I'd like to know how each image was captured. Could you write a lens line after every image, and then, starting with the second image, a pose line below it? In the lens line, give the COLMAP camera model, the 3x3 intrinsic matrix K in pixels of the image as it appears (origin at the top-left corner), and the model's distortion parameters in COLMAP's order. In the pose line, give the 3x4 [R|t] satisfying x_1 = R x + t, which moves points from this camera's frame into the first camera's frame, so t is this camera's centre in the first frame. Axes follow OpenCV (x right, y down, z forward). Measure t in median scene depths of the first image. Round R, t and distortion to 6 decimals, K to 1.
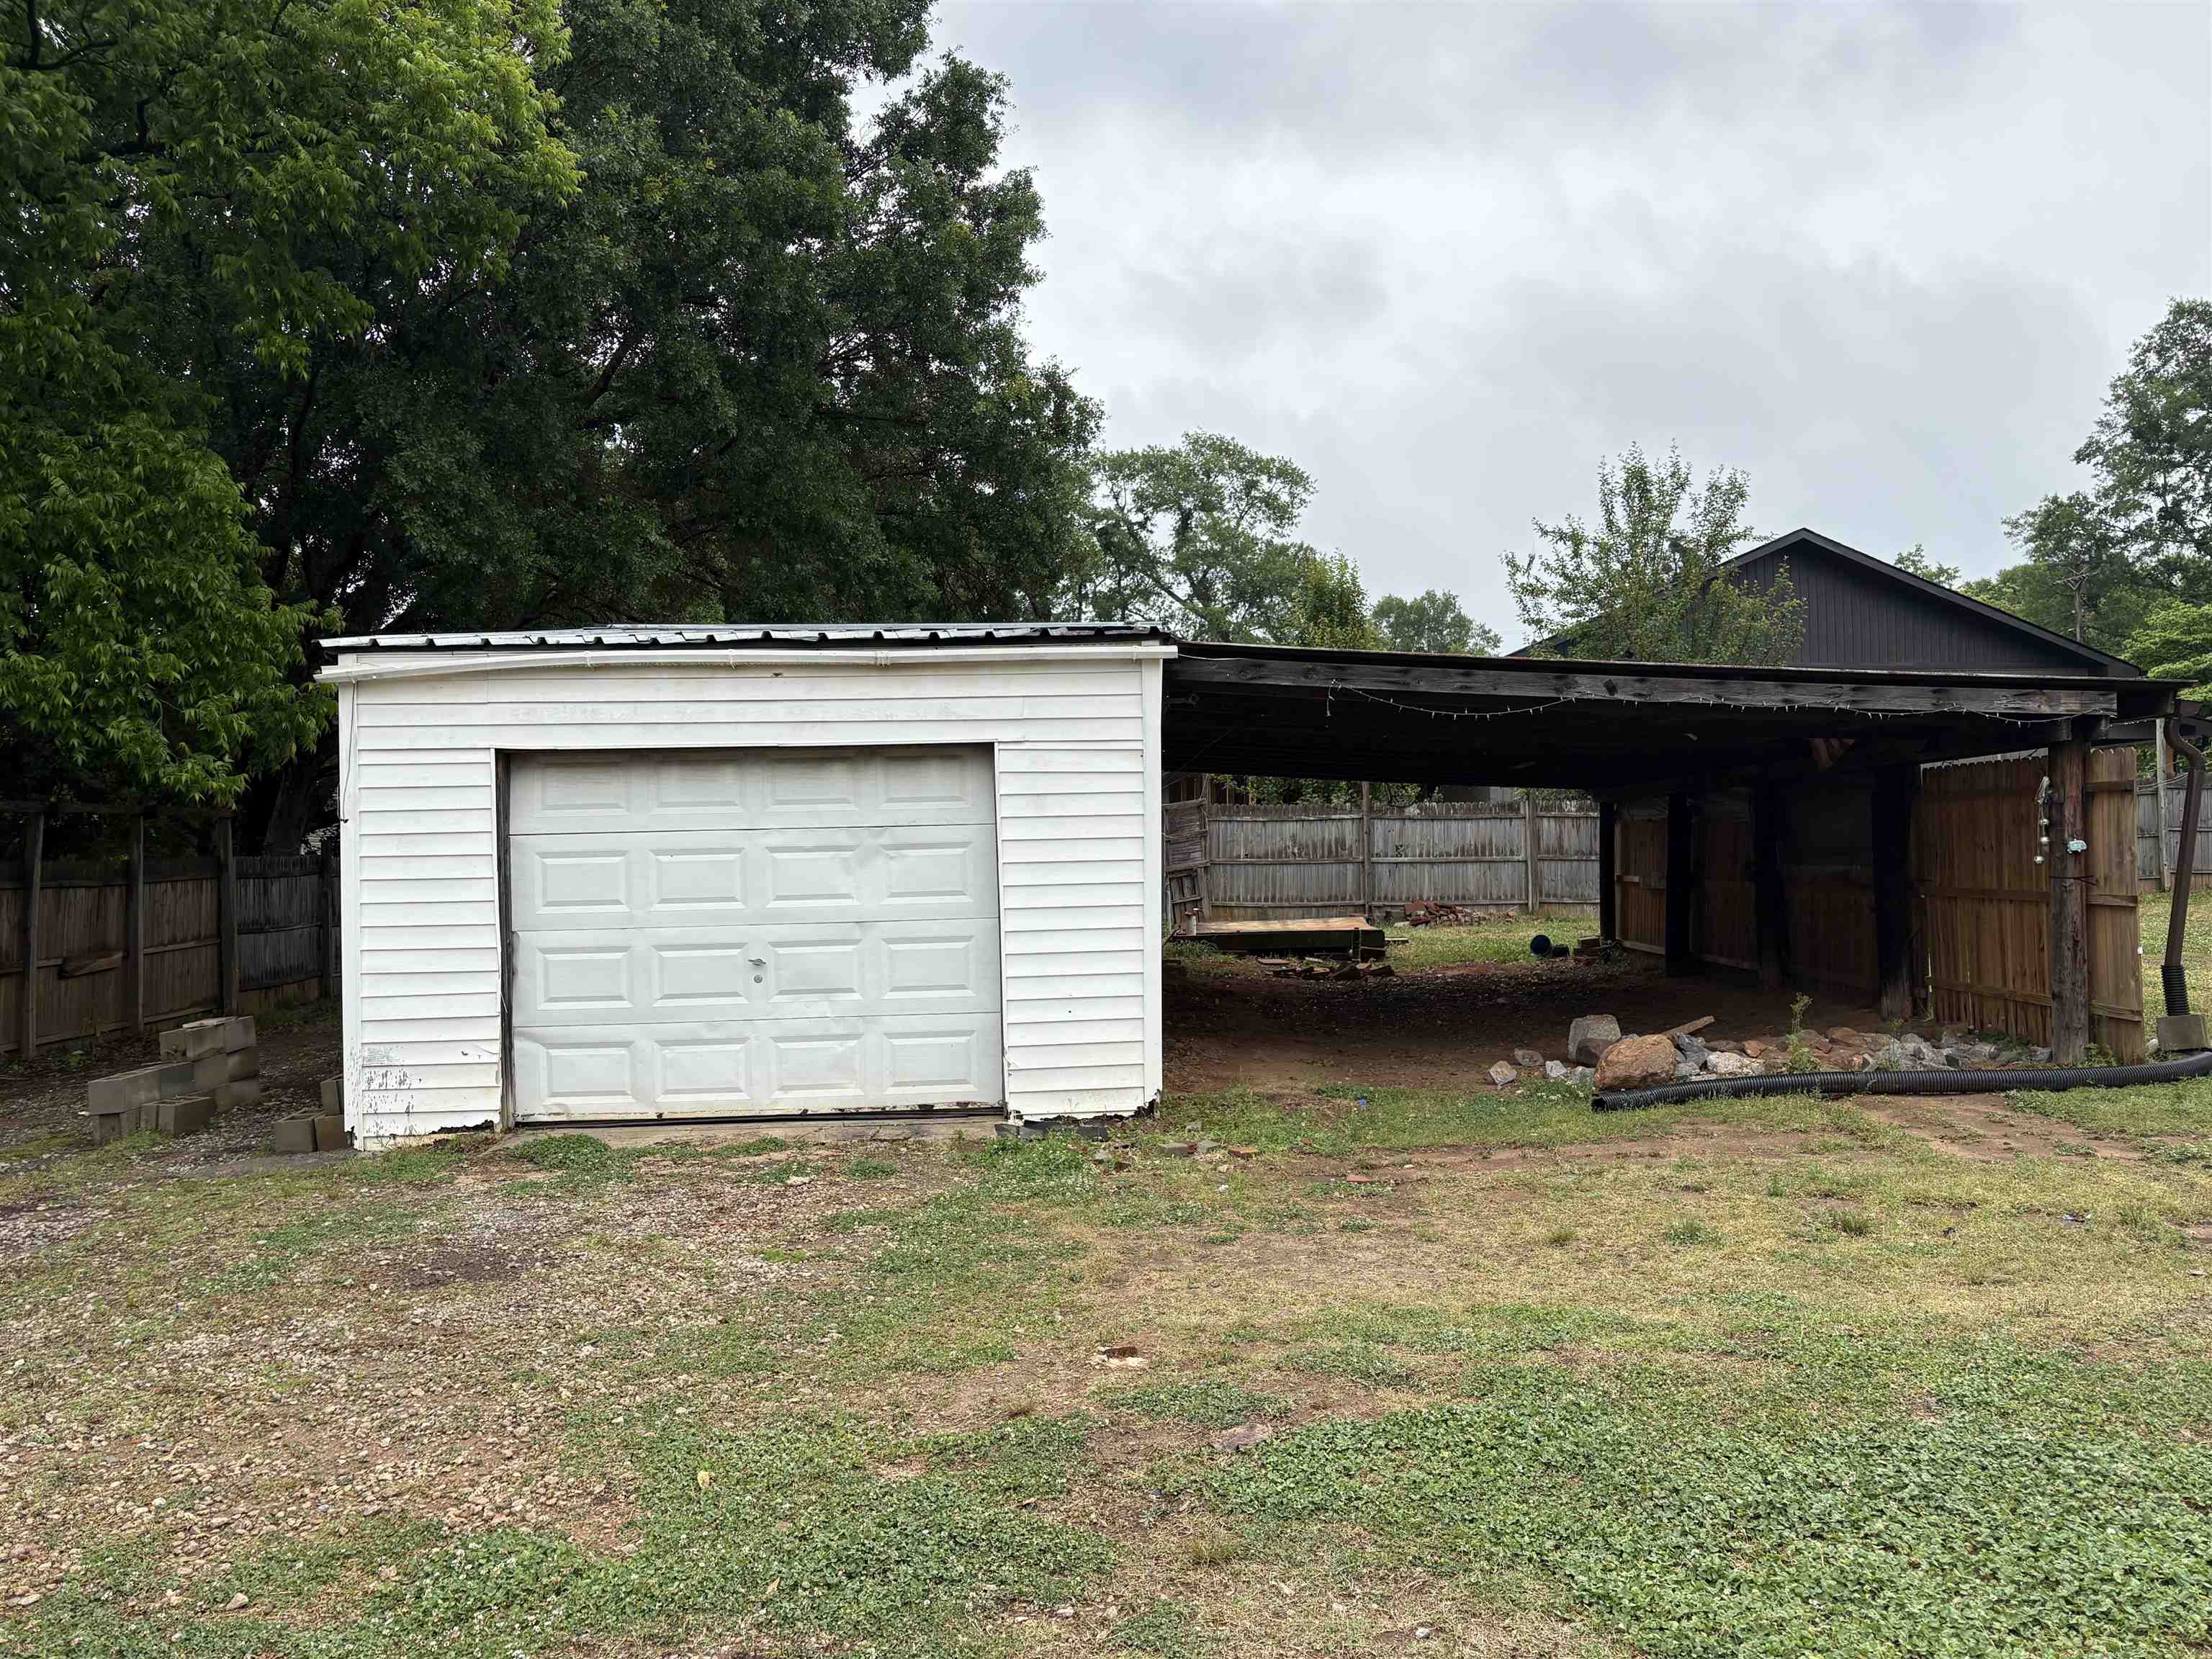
lens RADIAL K [[1684.2, 0, 1122.7], [0, 1684.2, 838.6], [0, 0, 1]] dist [0.062961, -0.062996]
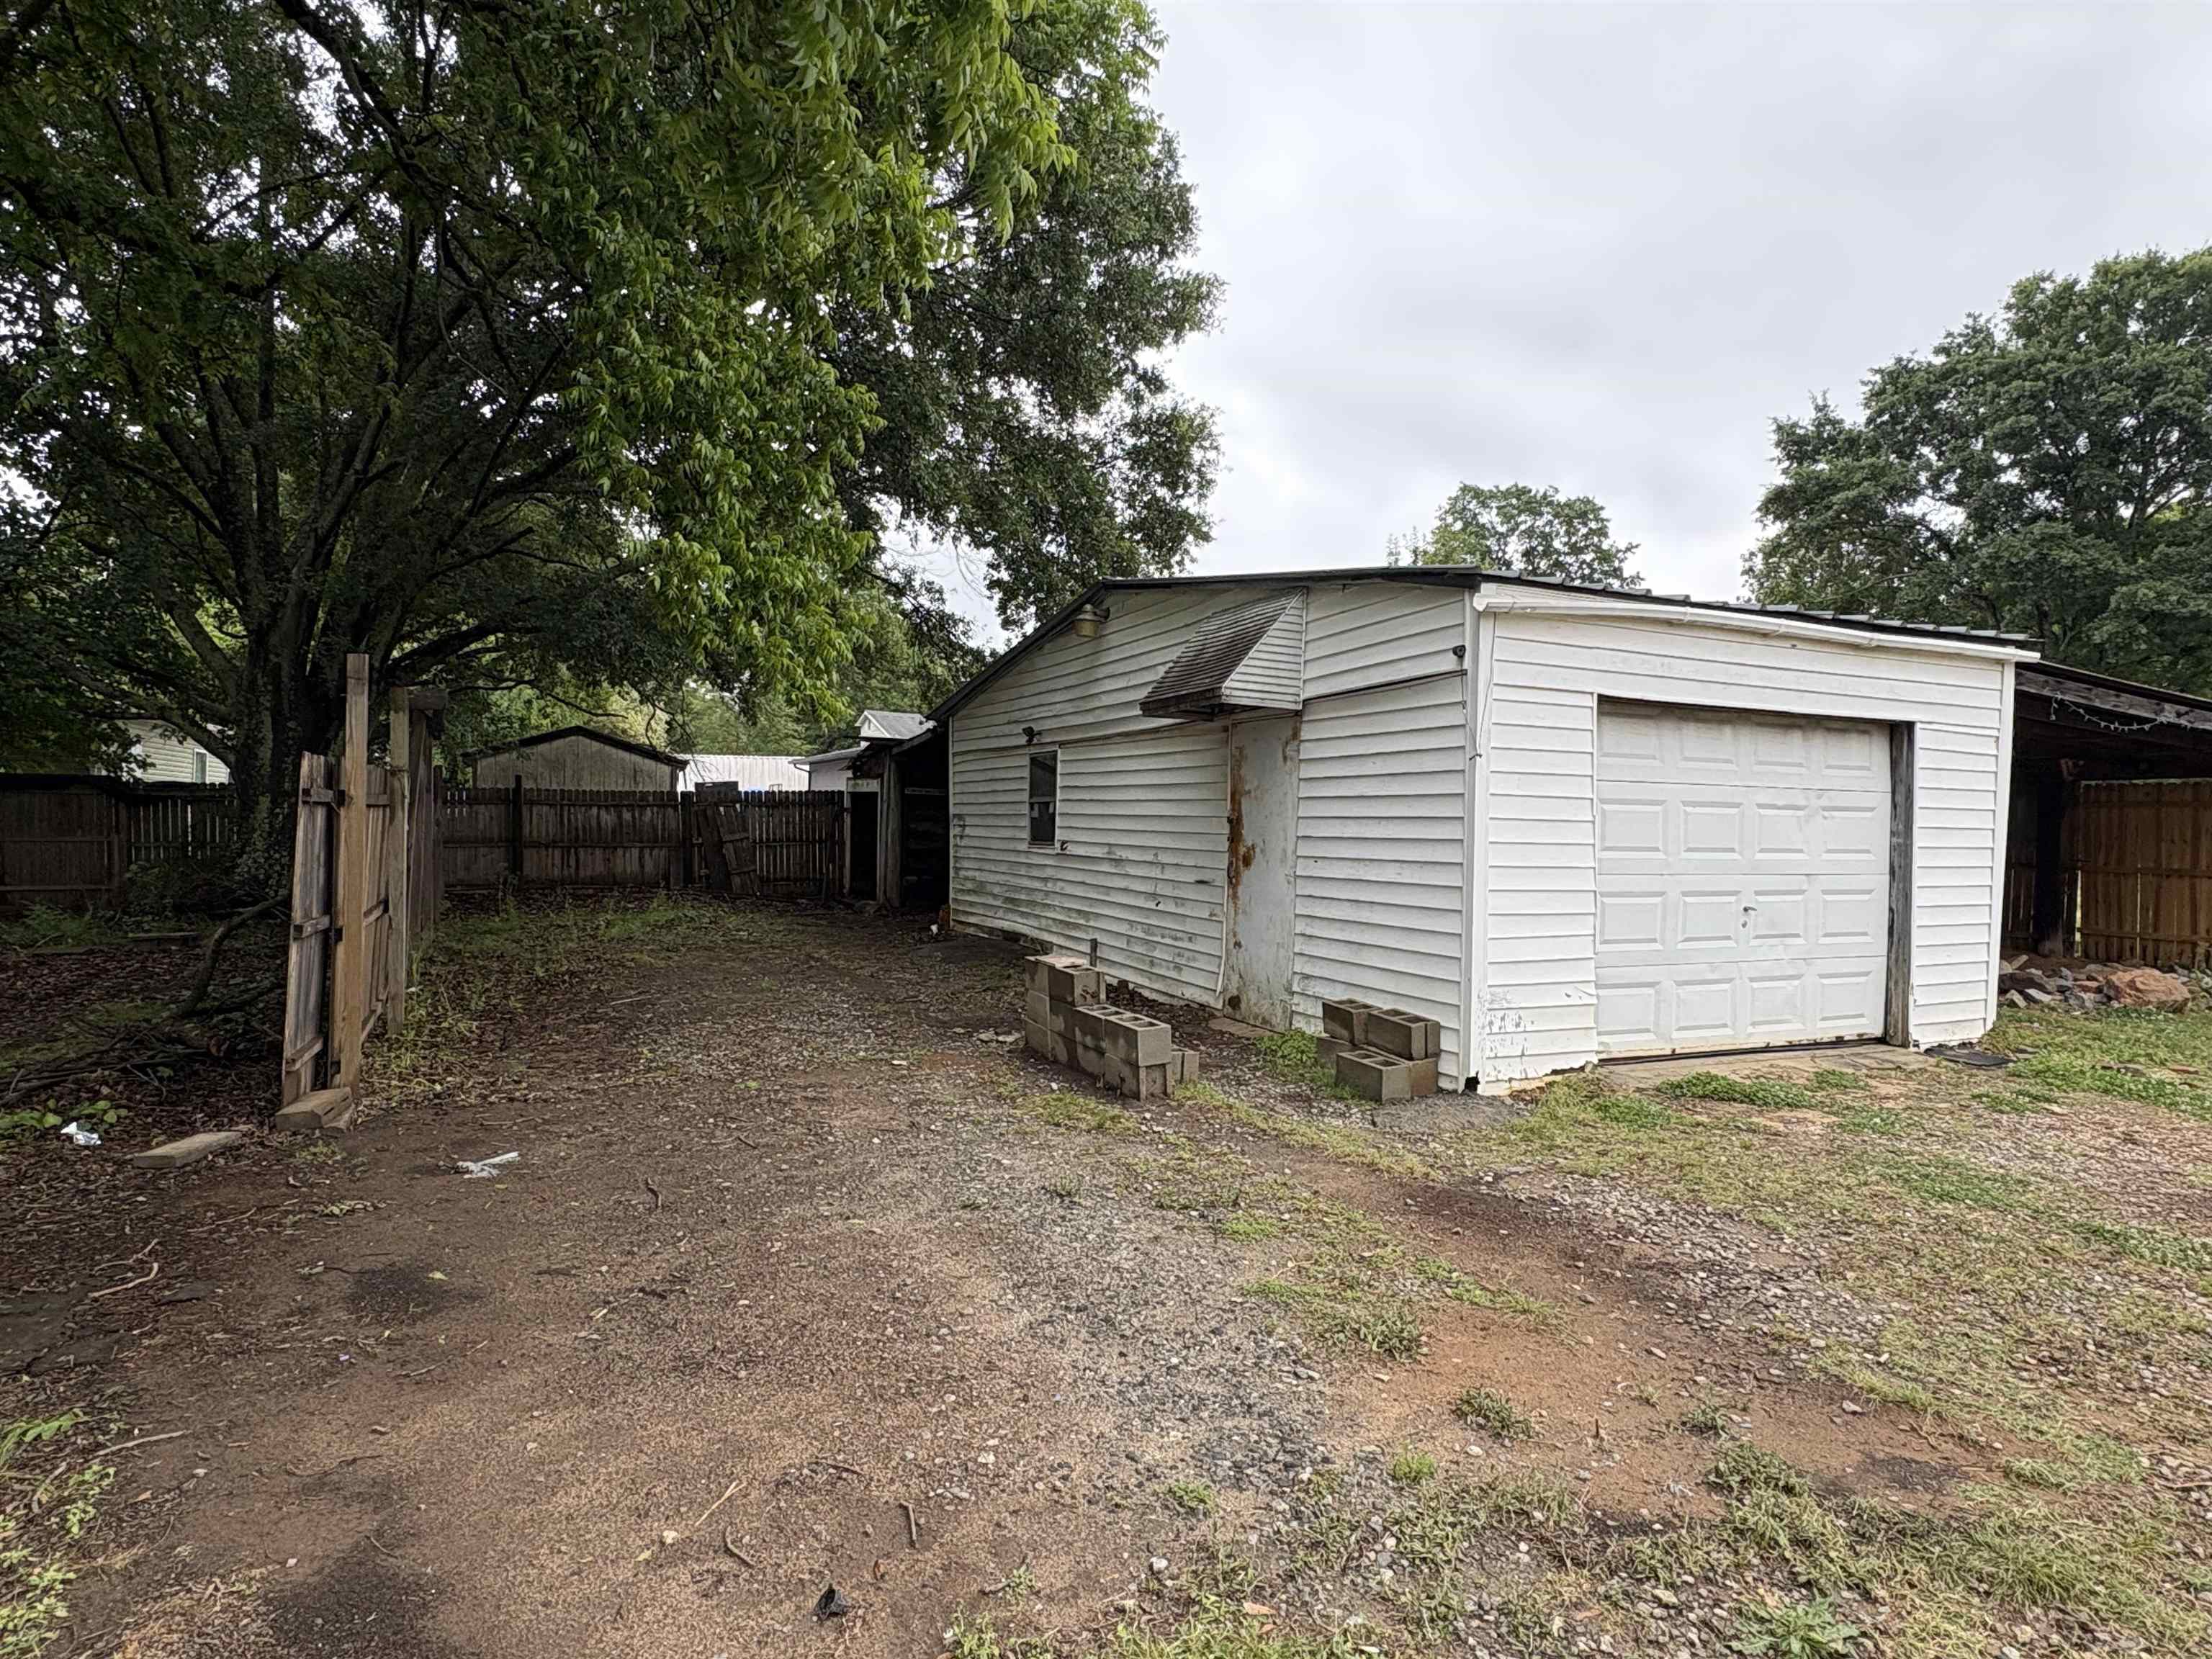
lens RADIAL K [[1286.5, 0, 1109.4], [0, 1286.5, 832.8], [0, 0, 1]] dist [0.000968, 0.000853]
pose [[0.915860, 0.039606, 0.399539, -0.903429], [-0.047406, 0.998829, 0.009655, 0.034913], [-0.398689, -0.027784, 0.916665, 0.398506]]
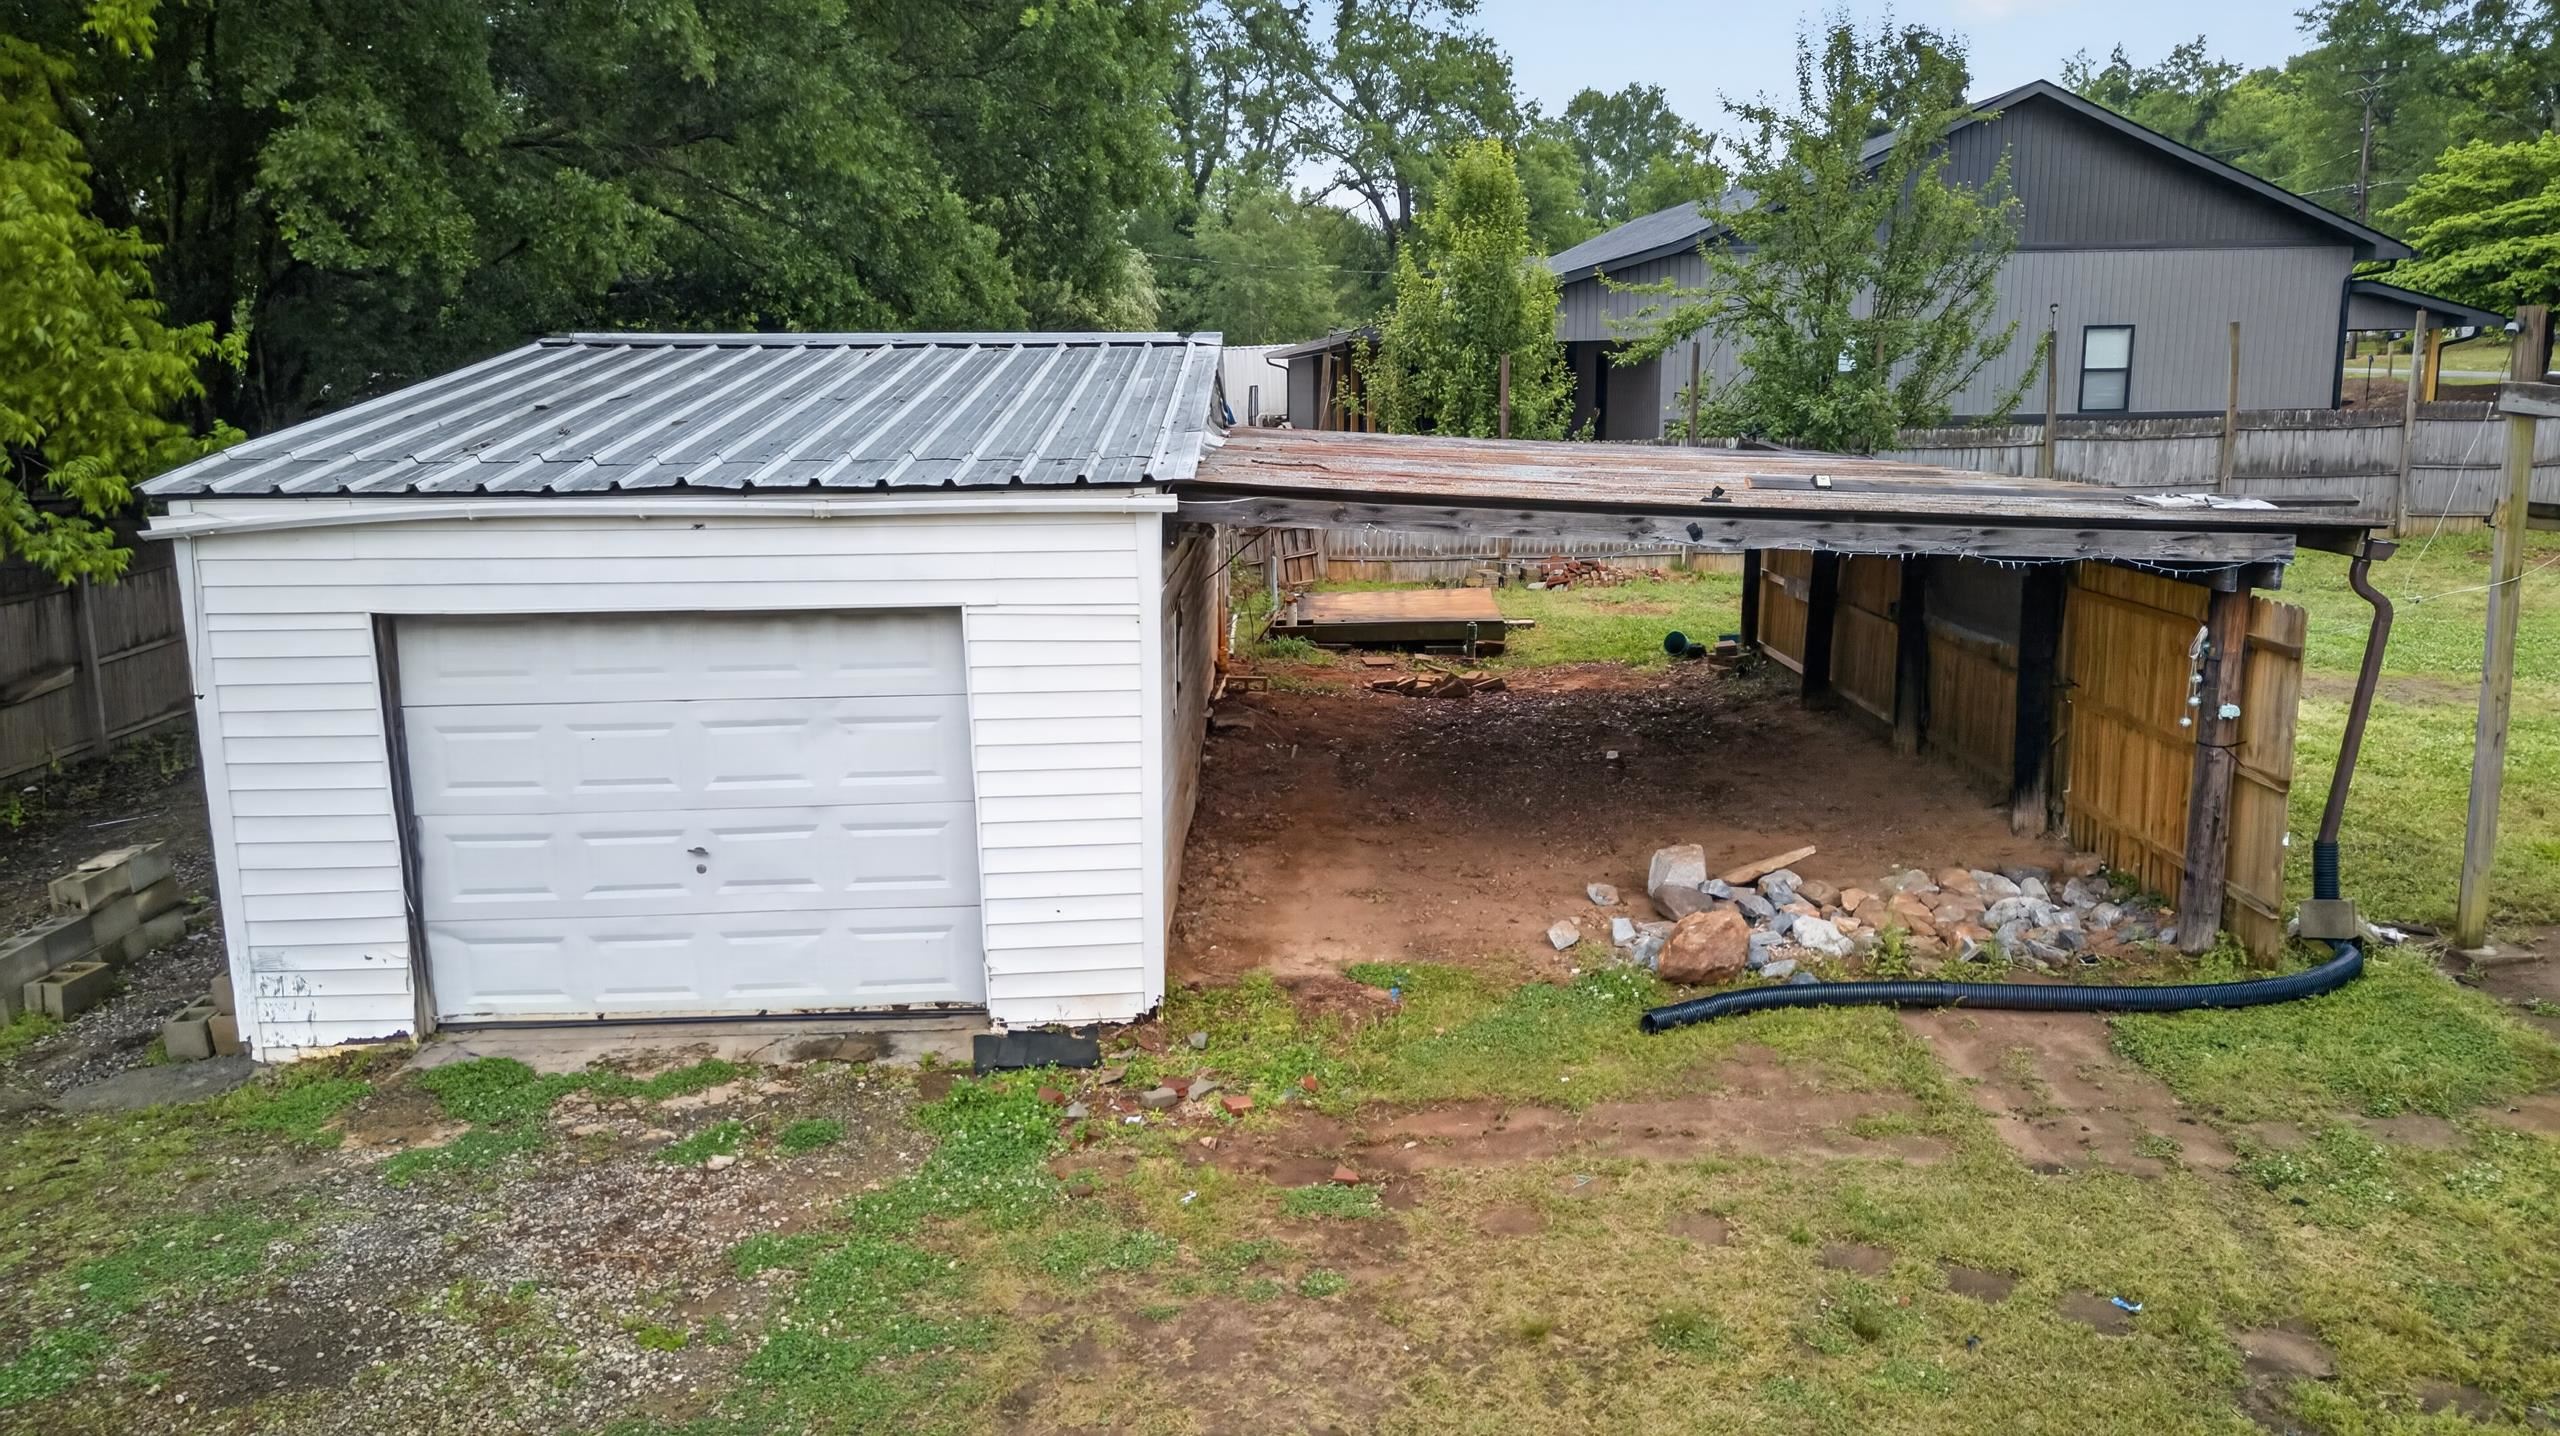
lens RADIAL K [[1817.6, 0, 1286.8], [0, 1817.6, 721.0], [0, 0, 1]] dist [0.067759, -0.059725]
pose [[0.999984, 0.004974, -0.002546, 0.087071], [-0.004358, 0.979458, 0.201602, -0.180340], [0.003496, -0.201588, 0.979464, 0.088000]]
